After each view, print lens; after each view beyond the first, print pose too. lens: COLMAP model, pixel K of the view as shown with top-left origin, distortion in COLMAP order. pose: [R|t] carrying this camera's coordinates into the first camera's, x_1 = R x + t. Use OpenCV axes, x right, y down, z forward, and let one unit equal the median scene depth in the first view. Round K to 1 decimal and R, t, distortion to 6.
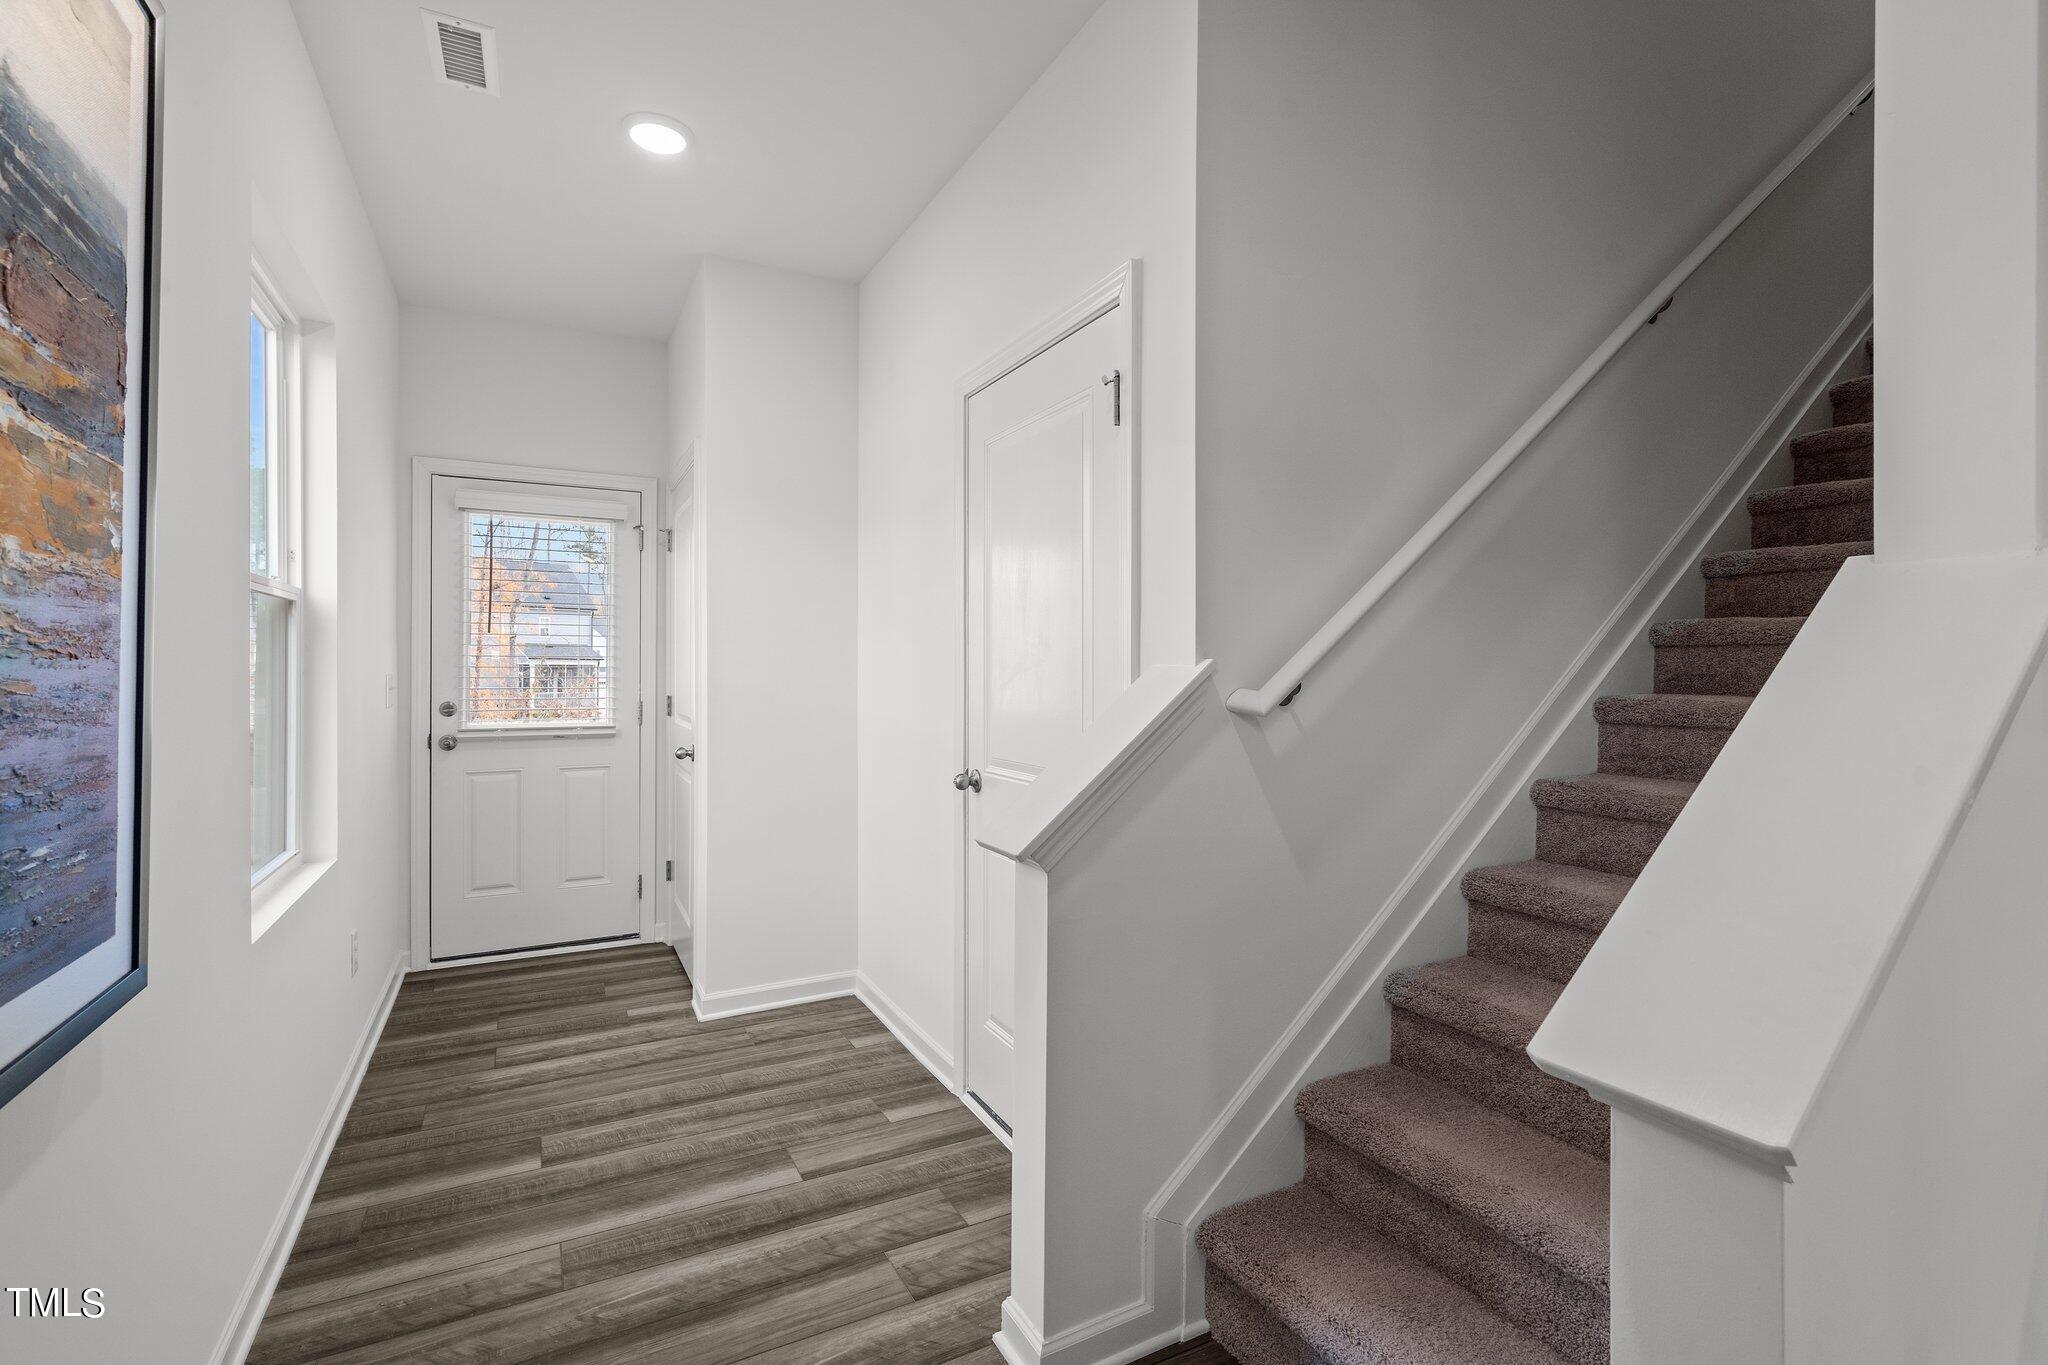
lens RADIAL K [[929.6, 0, 1030.6], [0, 929.6, 675.3], [0, 0, 1]] dist [0.000701, 0.001260]
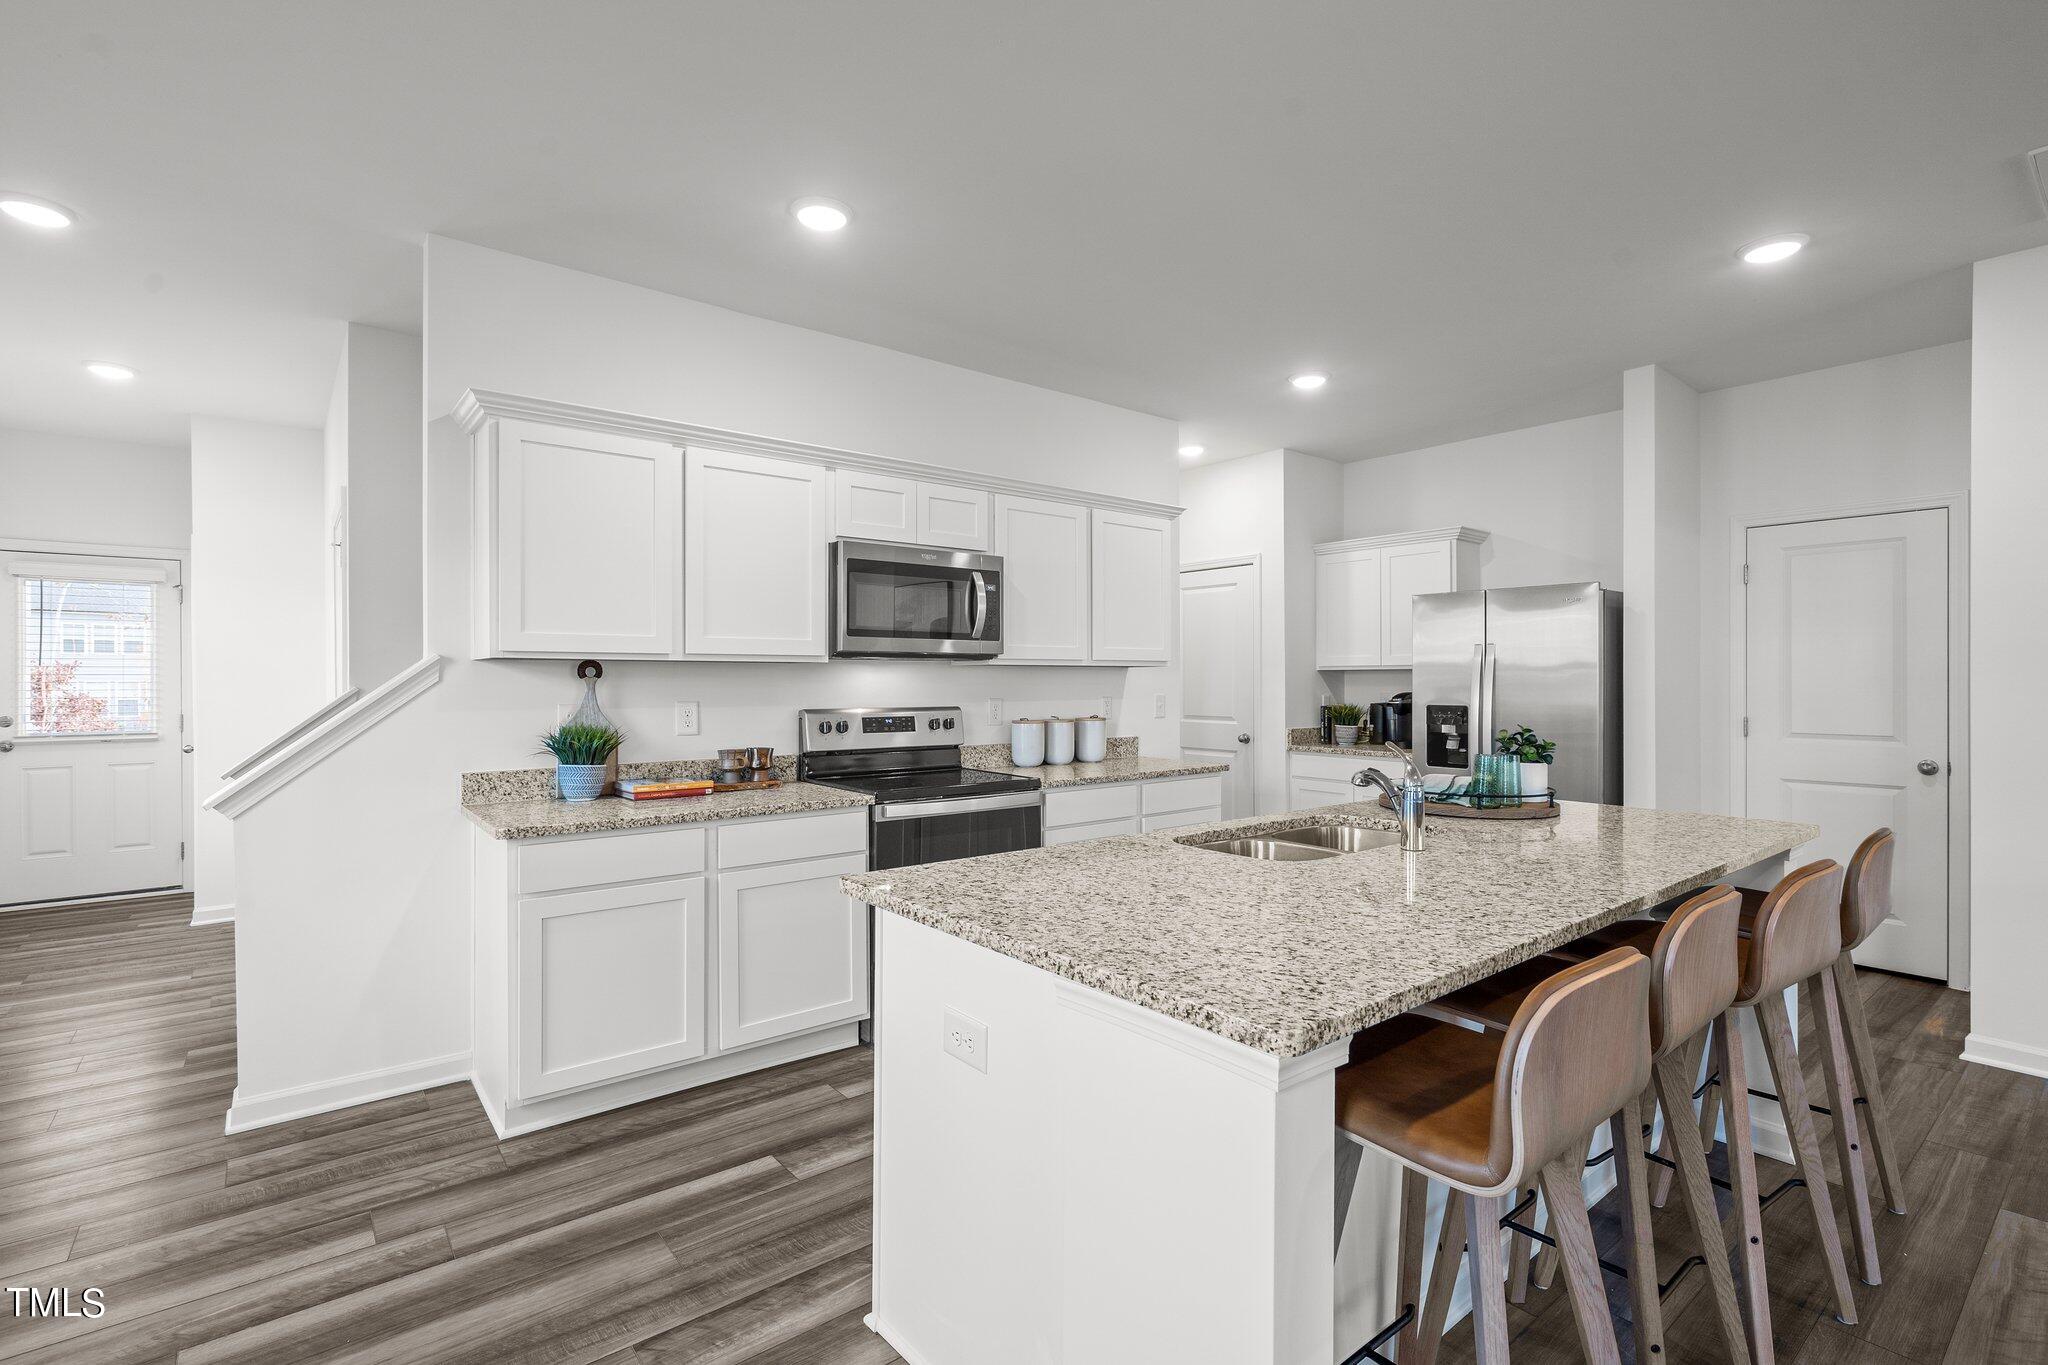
lens RADIAL K [[929.6, 0, 1017.7], [0, 929.6, 683.3], [0, 0, 1]] dist [0.000701, 0.001260]
pose [[0.981783, -0.009994, 0.189740, 0.587232], [0.011894, 0.999890, -0.008875, 0.010314], [-0.189631, 0.010970, 0.981794, -0.637705]]
